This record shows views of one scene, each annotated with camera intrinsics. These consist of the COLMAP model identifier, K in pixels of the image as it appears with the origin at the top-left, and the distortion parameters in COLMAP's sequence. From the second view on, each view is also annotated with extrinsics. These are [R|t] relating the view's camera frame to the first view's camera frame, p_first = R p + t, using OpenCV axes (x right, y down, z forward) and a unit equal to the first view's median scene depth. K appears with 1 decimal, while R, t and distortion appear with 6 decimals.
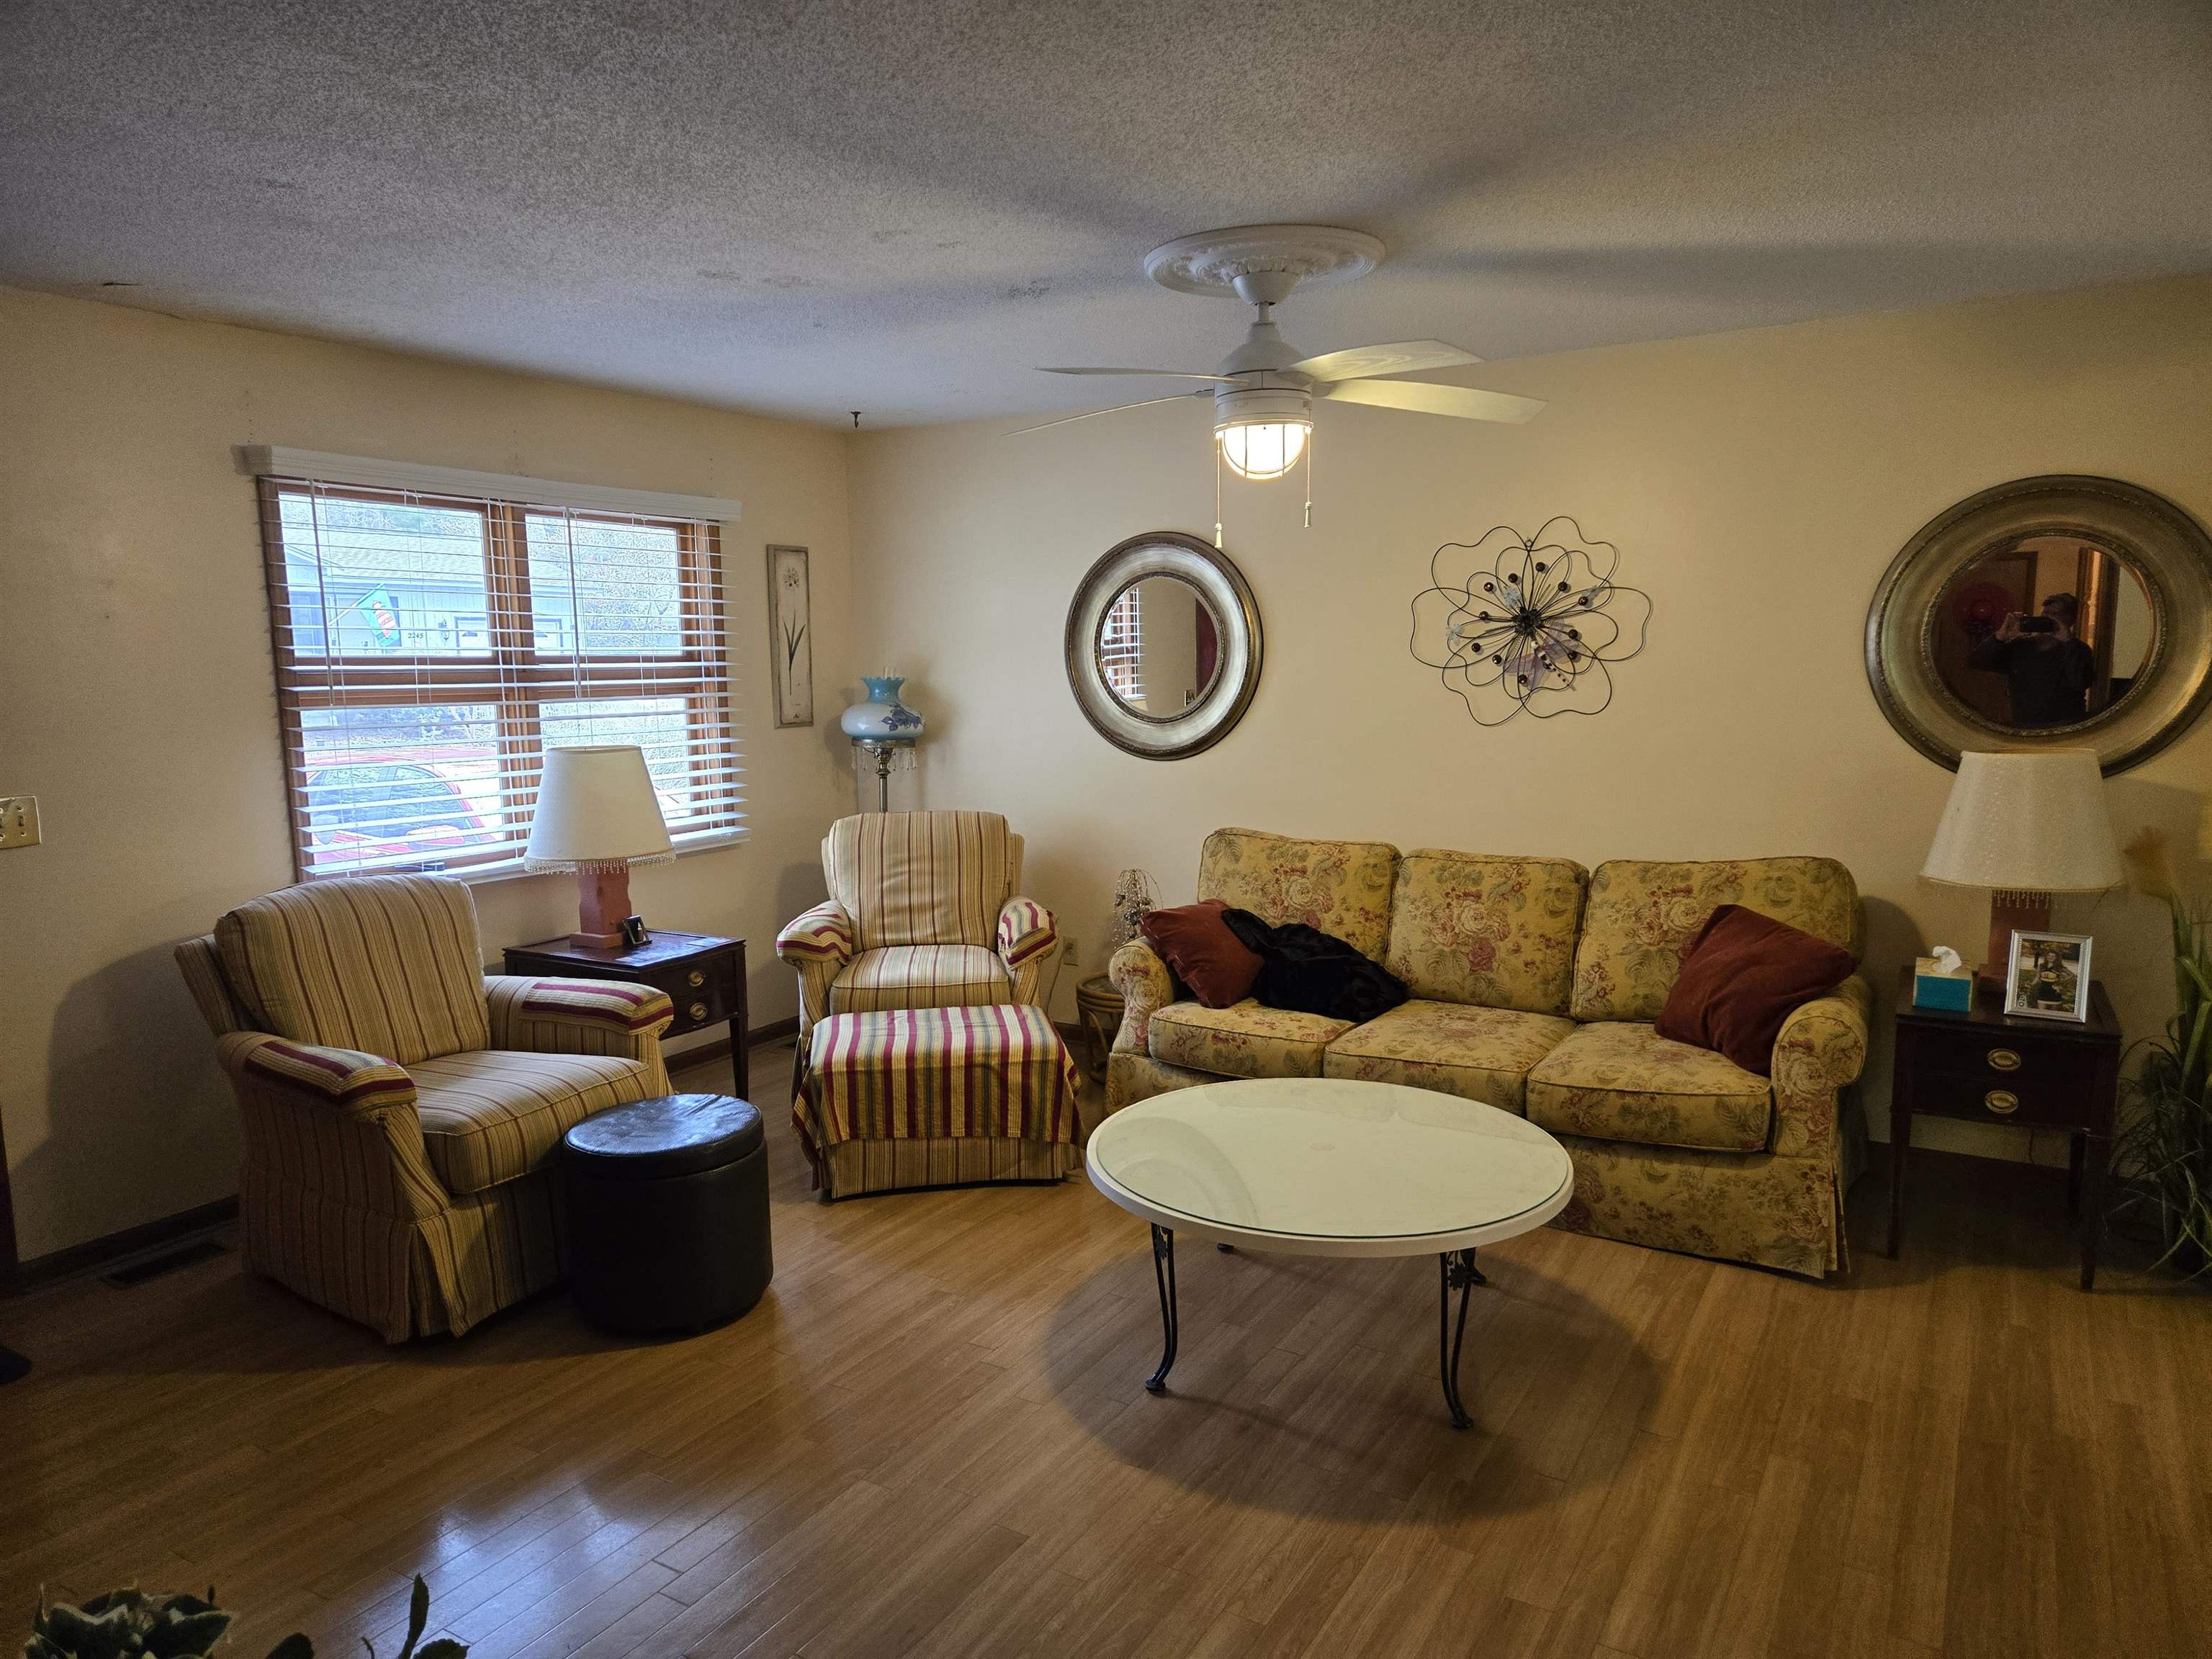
lens RADIAL K [[1441.0, 0, 1106.0], [0, 1441.0, 829.5], [0, 0, 1]] dist [0.023362, -0.002146]
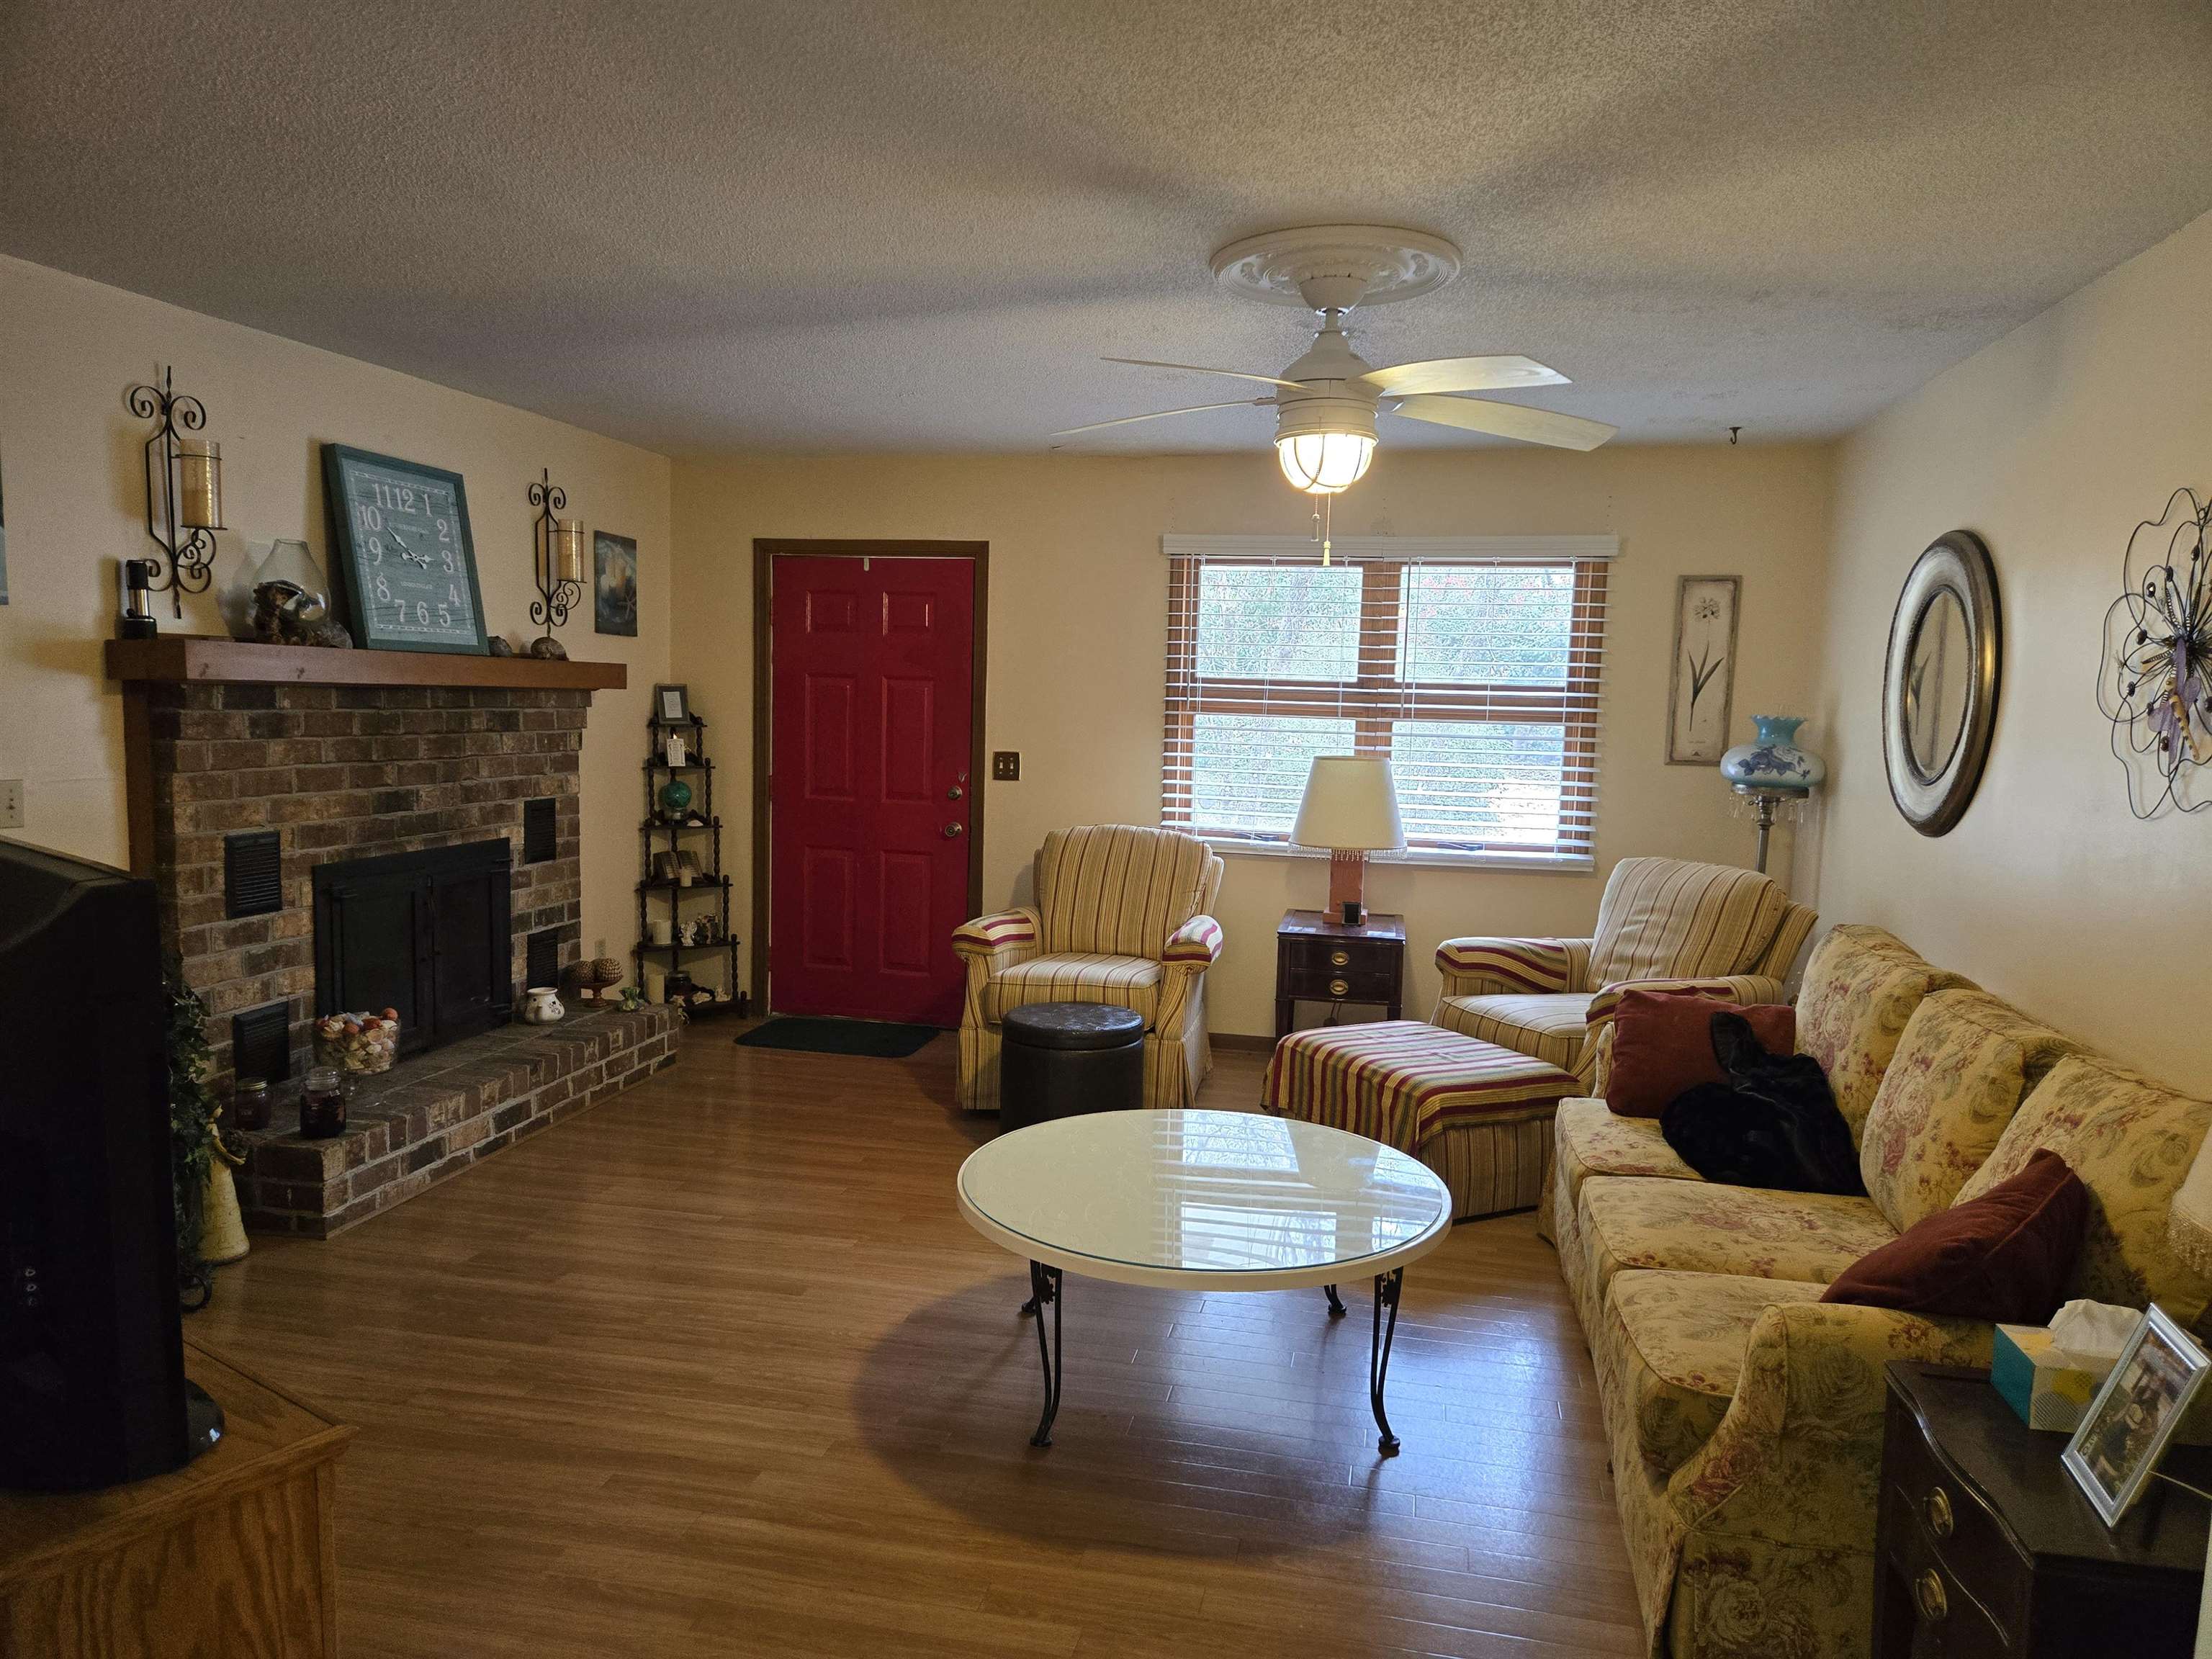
lens RADIAL K [[1441.0, 0, 1106.0], [0, 1441.0, 829.5], [0, 0, 1]] dist [0.023362, -0.002146]
pose [[0.339072, 0.111462, -0.934134, 0.738800], [-0.144056, 0.987398, 0.065528, -0.048791], [0.929665, 0.112349, 0.350856, 0.419956]]
